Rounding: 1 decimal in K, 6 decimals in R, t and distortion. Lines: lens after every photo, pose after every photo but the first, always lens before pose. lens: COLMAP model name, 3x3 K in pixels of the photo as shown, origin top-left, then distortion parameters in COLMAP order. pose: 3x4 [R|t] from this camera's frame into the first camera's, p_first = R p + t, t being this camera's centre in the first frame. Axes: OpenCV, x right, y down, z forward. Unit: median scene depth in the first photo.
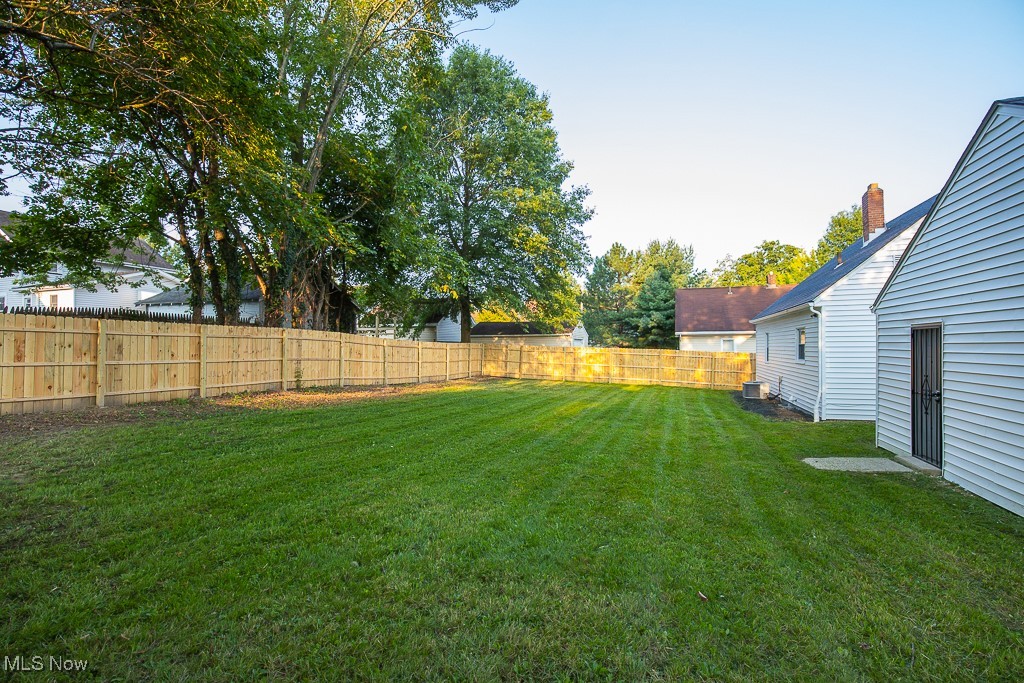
lens RADIAL K [[472.0, 0, 519.7], [0, 472.0, 340.9], [0, 0, 1]] dist [-0.014847, 0.000040]
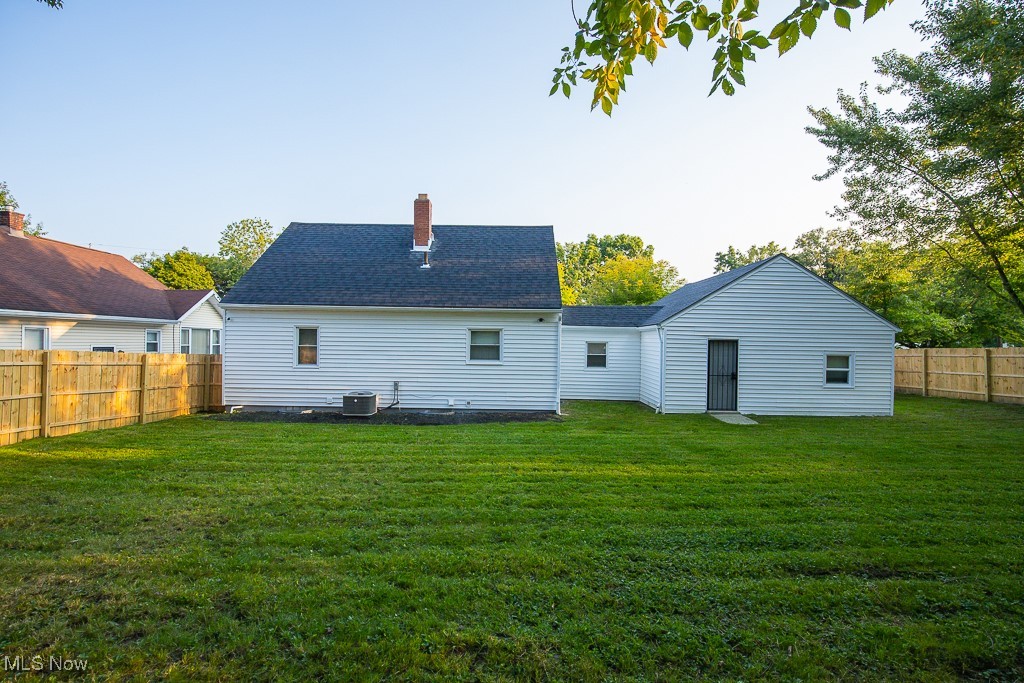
lens RADIAL K [[464.8, 0, 512.0], [0, 464.8, 341.5], [0, 0, 1]] dist [-0.011141, 0.000212]
pose [[-0.319437, 0.004928, 0.947595, -0.407060], [-0.024253, 0.999616, -0.013375, 0.013535], [-0.947297, -0.027254, -0.319195, 1.499040]]
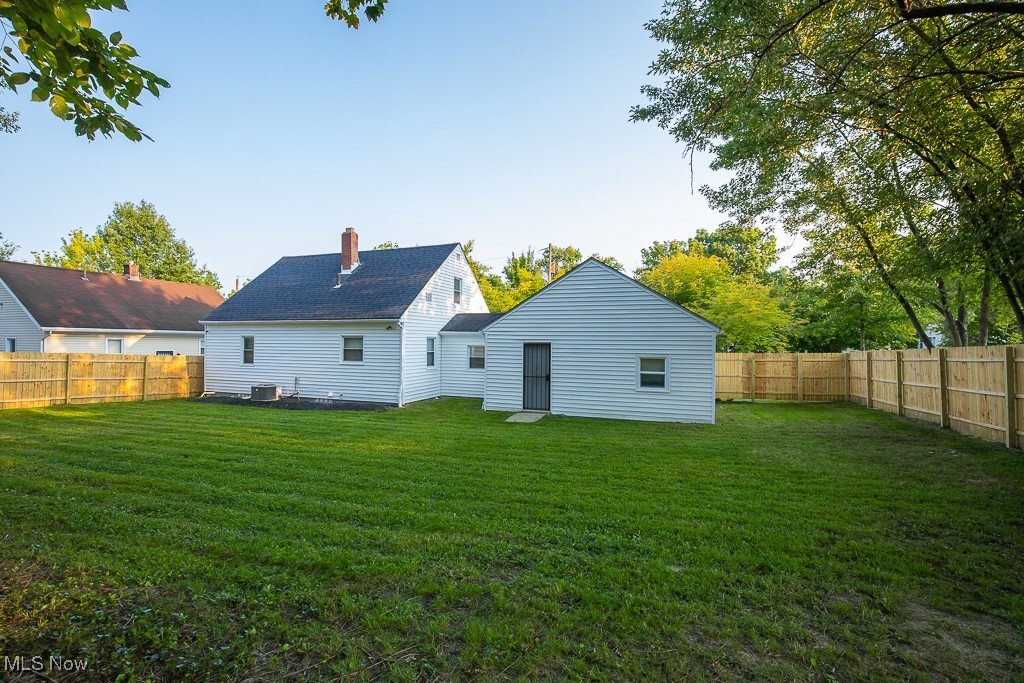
lens RADIAL K [[472.0, 0, 519.7], [0, 472.0, 340.9], [0, 0, 1]] dist [-0.014847, 0.000040]
pose [[0.032582, 0.016795, 0.999328, -0.732235], [-0.020828, 0.999653, -0.016121, -0.003992], [-0.999252, -0.020289, 0.032920, 0.620031]]
